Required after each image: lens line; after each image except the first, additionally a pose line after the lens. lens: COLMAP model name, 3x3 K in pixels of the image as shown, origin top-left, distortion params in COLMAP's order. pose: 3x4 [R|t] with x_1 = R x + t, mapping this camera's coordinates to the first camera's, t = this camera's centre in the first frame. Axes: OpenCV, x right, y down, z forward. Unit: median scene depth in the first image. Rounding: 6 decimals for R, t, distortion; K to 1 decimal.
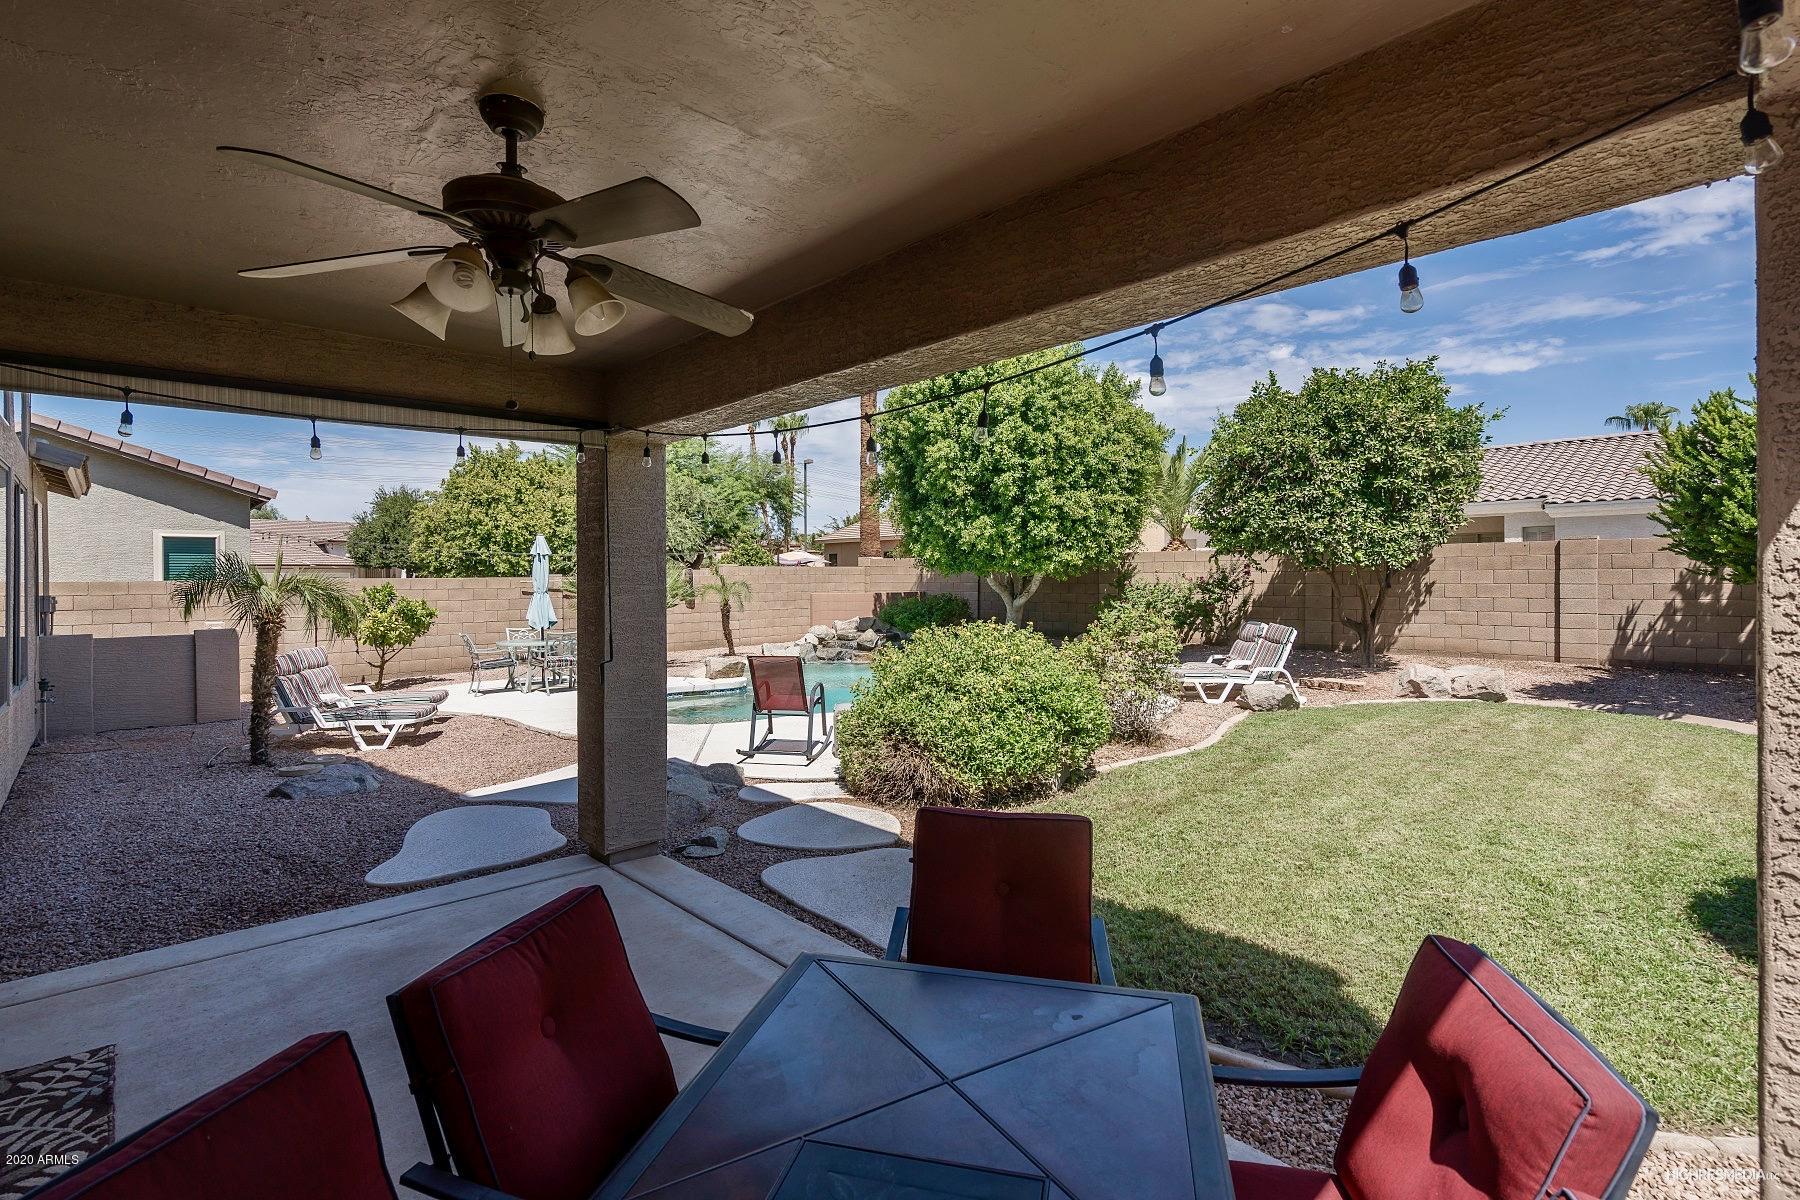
lens RADIAL K [[853.9, 0, 903.0], [0, 853.9, 581.5], [0, 0, 1]] dist [-0.004428, -0.000609]
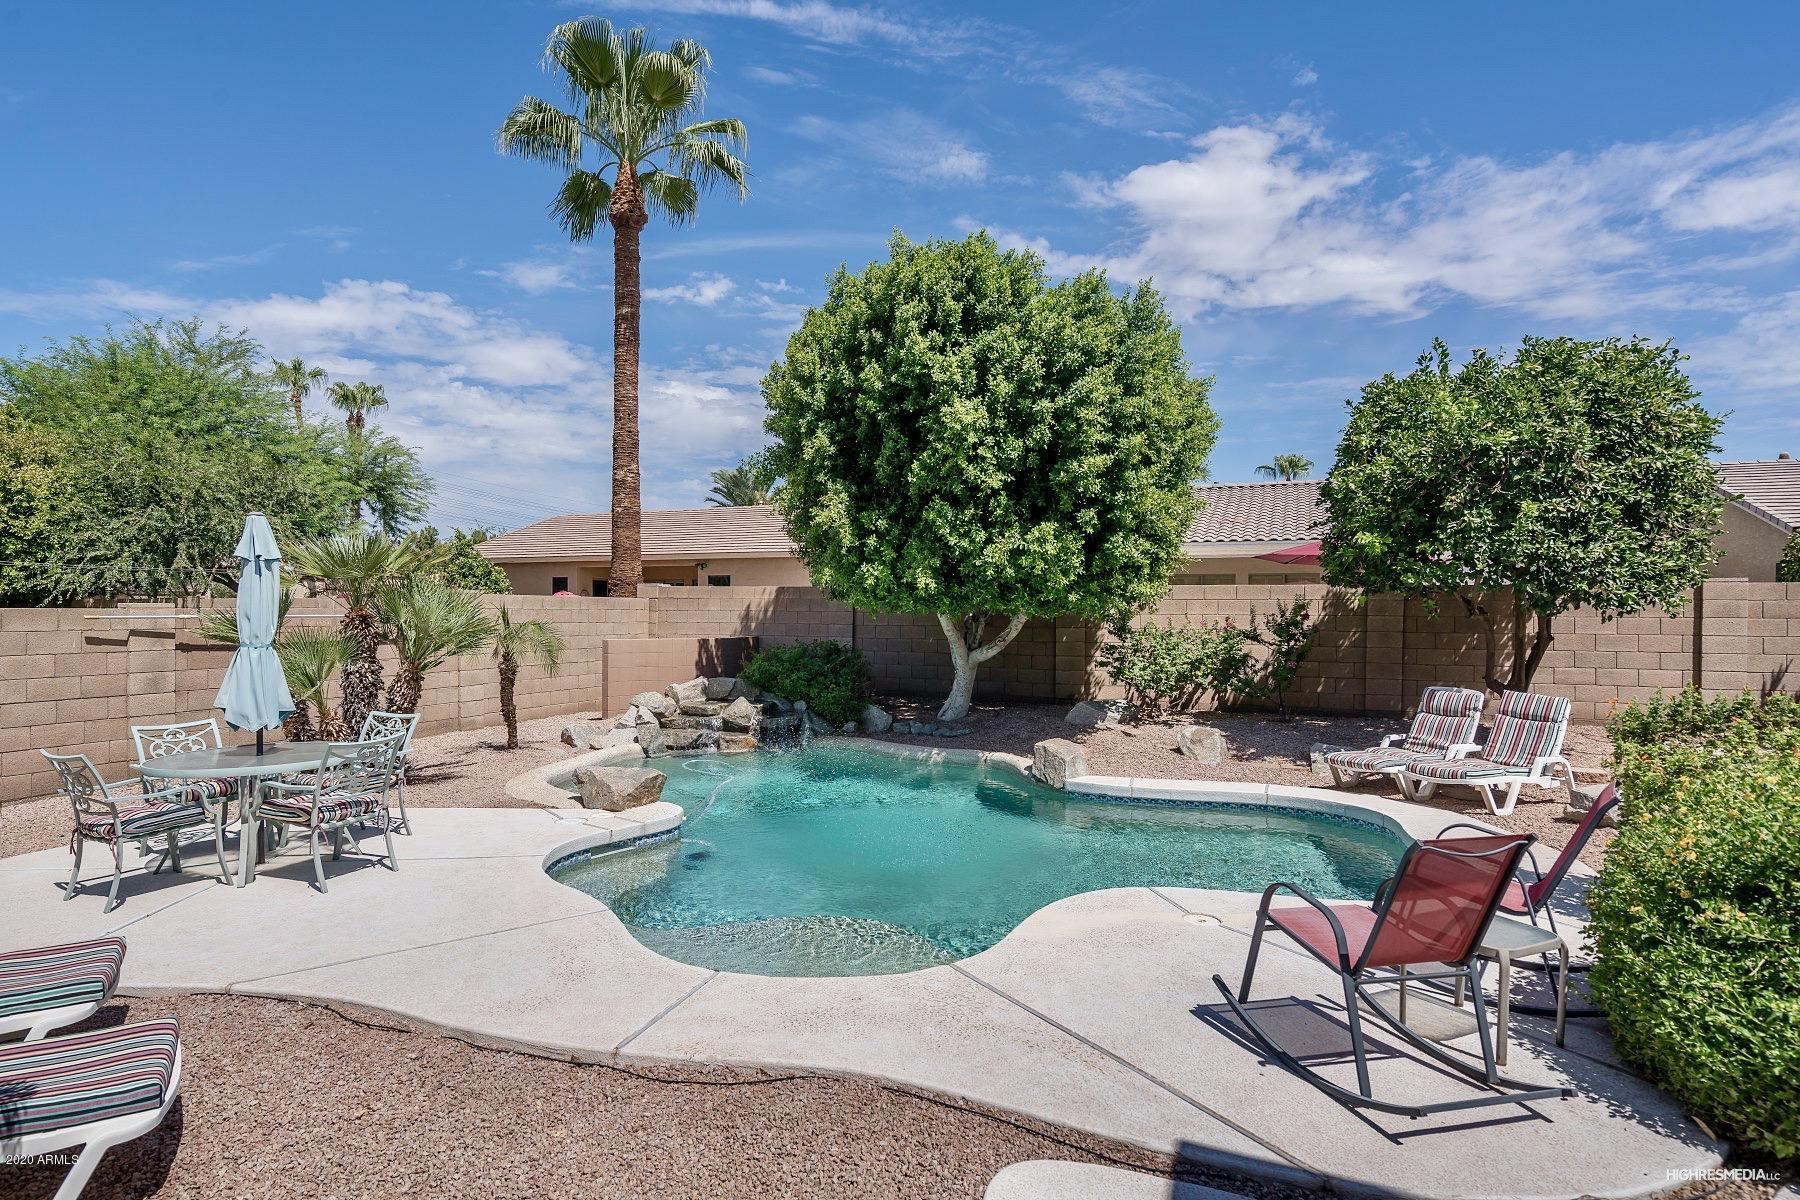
lens RADIAL K [[976.5, 0, 832.9], [0, 976.5, 627.0], [0, 0, 1]] dist [-0.000701, 0.003031]
pose [[0.922076, 0.007246, 0.386940, -0.314428], [-0.010533, 0.999924, 0.006374, -0.002342], [-0.386865, -0.009953, 0.922083, 0.377982]]
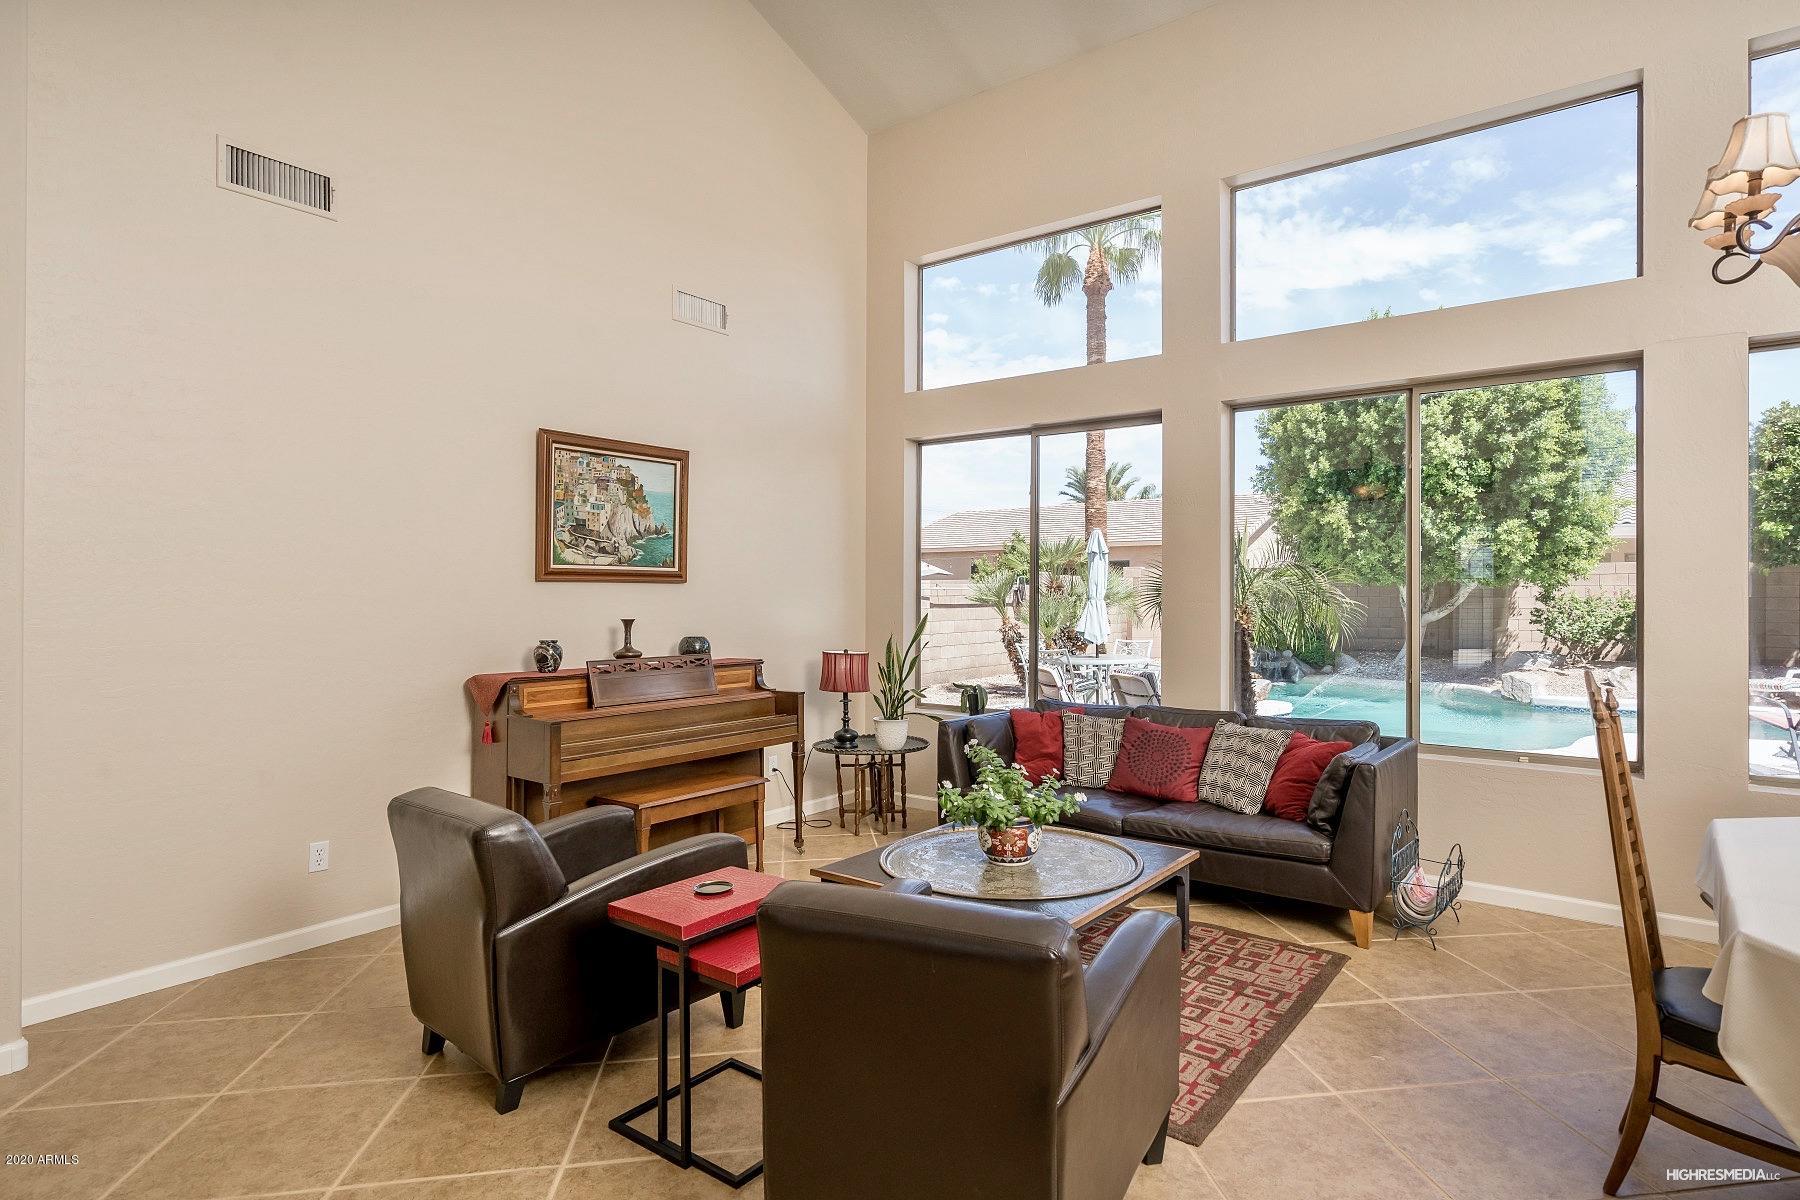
lens RADIAL K [[949.6, 0, 910.1], [0, 949.6, 602.6], [0, 0, 1]] dist [-0.014808, 0.004799]
pose [[0.984660, 0.006496, 0.174362, -0.681983], [-0.006448, 0.999979, -0.000844, 0.015963], [-0.174364, -0.000294, 0.984681, 0.113998]]
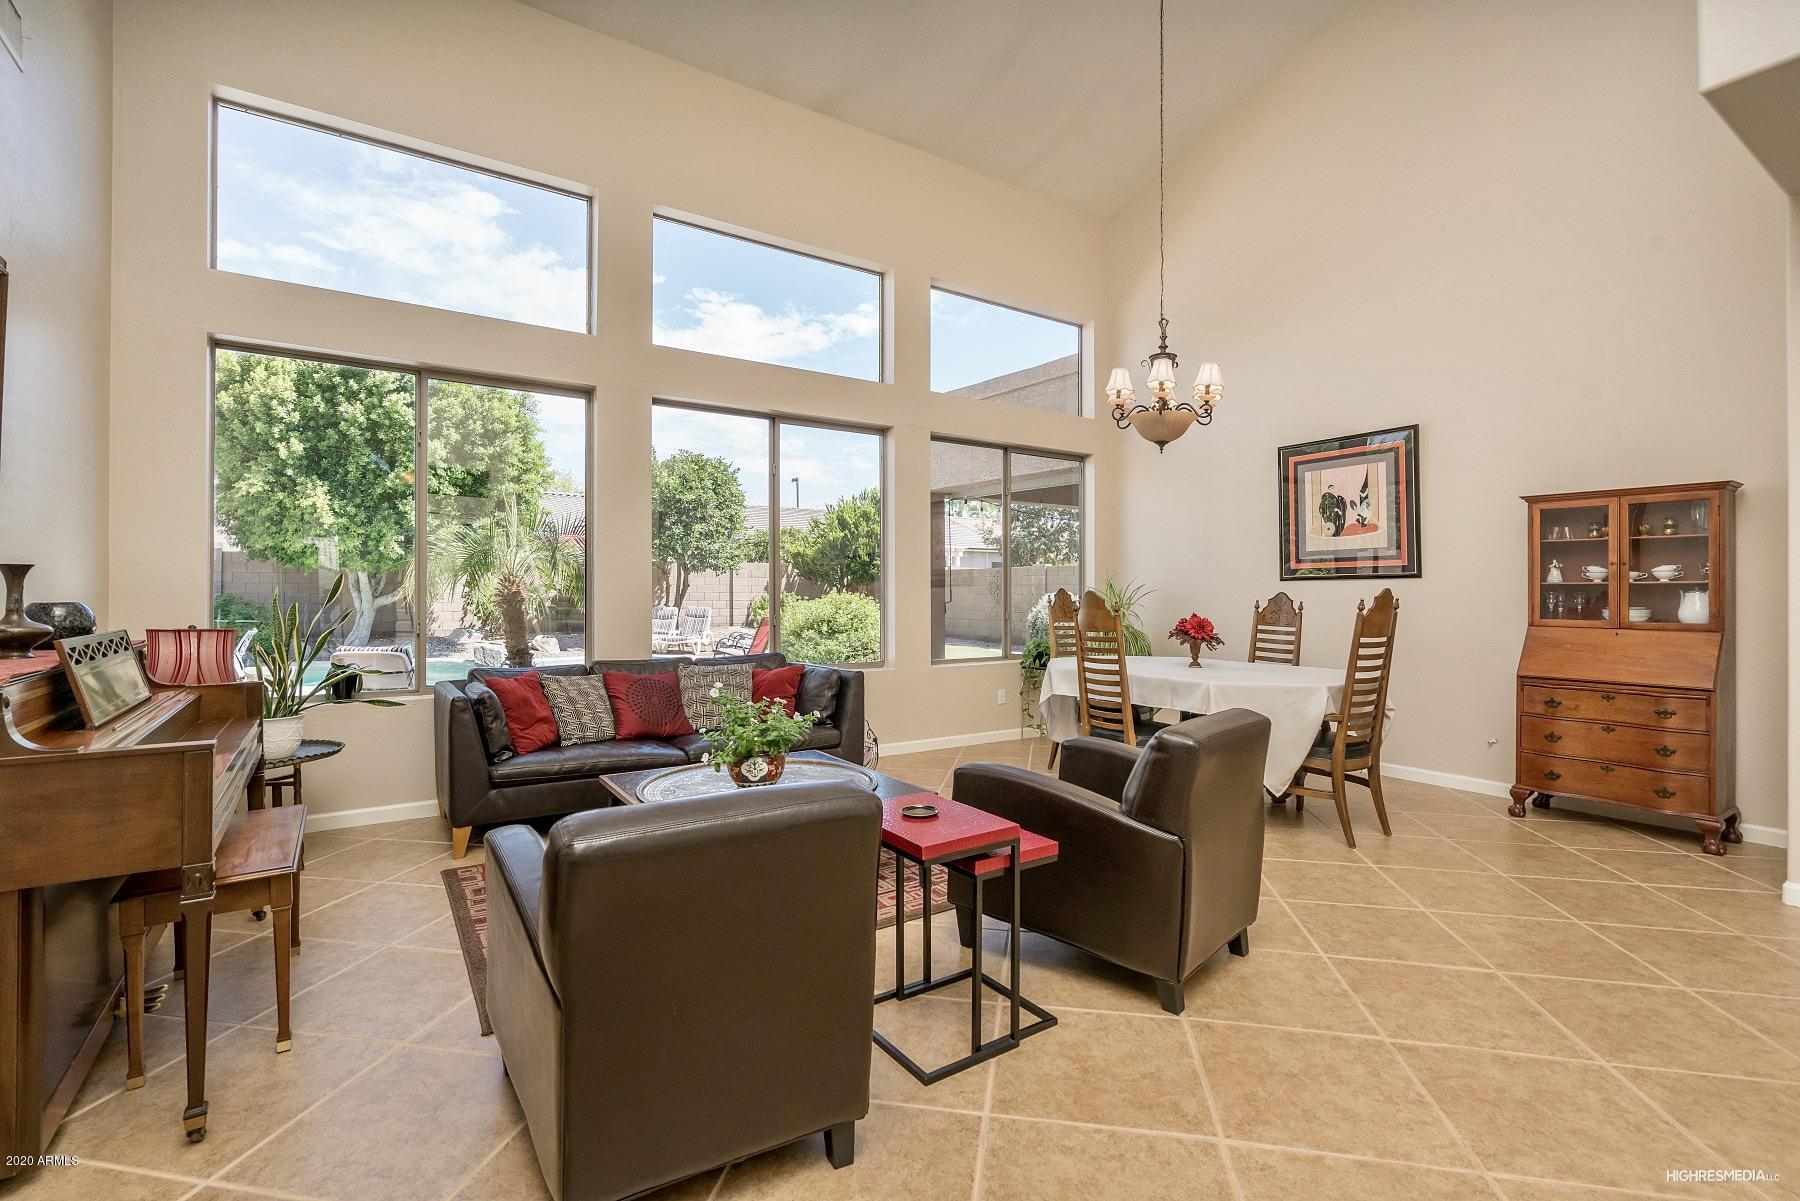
lens RADIAL K [[837.8, 0, 901.8], [0, 837.8, 587.1], [0, 0, 1]] dist [0.010965, -0.000452]
pose [[0.146516, 0.011959, 0.989136, -0.862972], [0.009566, 0.999863, -0.013506, 0.030948], [-0.989162, 0.011440, 0.146381, 0.295503]]
